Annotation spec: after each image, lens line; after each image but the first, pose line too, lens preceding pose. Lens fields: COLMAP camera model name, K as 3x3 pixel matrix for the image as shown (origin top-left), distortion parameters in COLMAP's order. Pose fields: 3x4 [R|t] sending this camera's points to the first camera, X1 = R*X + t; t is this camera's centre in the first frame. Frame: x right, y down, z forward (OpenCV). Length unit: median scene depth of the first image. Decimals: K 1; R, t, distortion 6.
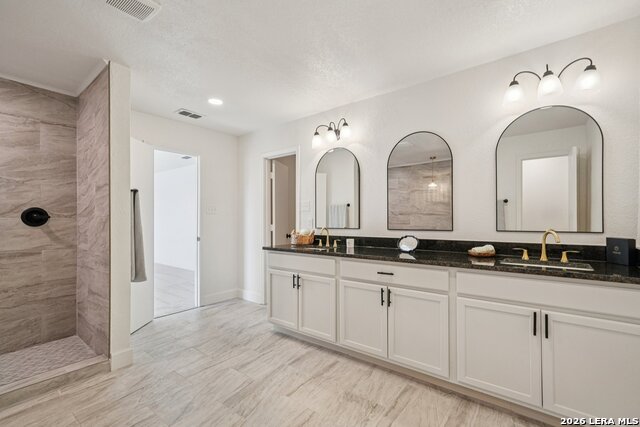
lens RADIAL K [[290.9, 0, 319.7], [0, 290.9, 218.9], [0, 0, 1]] dist [0.000110, 0.000055]
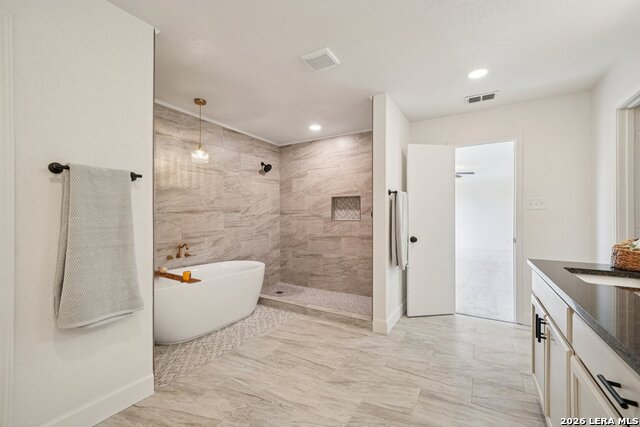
lens RADIAL K [[267.1, 0, 318.3], [0, 267.1, 216.3], [0, 0, 1]] dist [0.012167, -0.000030]
pose [[0.127321, 0.009453, -0.991816, 0.462107], [-0.000893, 0.999955, 0.009416, -0.010168], [0.991861, -0.000313, 0.127324, 0.610006]]
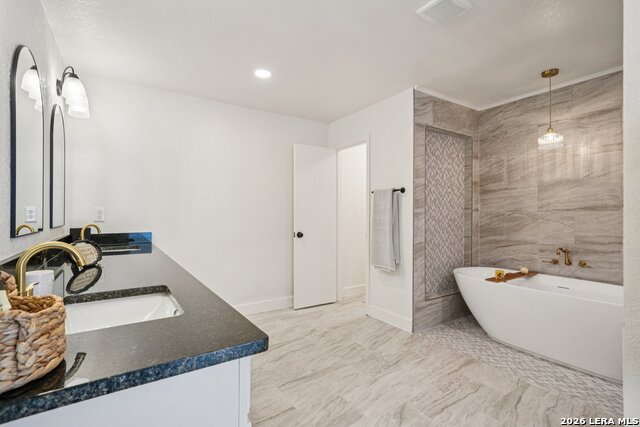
lens RADIAL K [[296.3, 0, 320.0], [0, 296.3, 213.5], [0, 0, 1]] dist [-0.000815, -0.000060]
pose [[-0.954209, 0.013016, 0.298859, -0.408837], [0.010191, 0.999887, -0.011009, 0.003387], [-0.298968, -0.007459, -0.954234, 1.612298]]
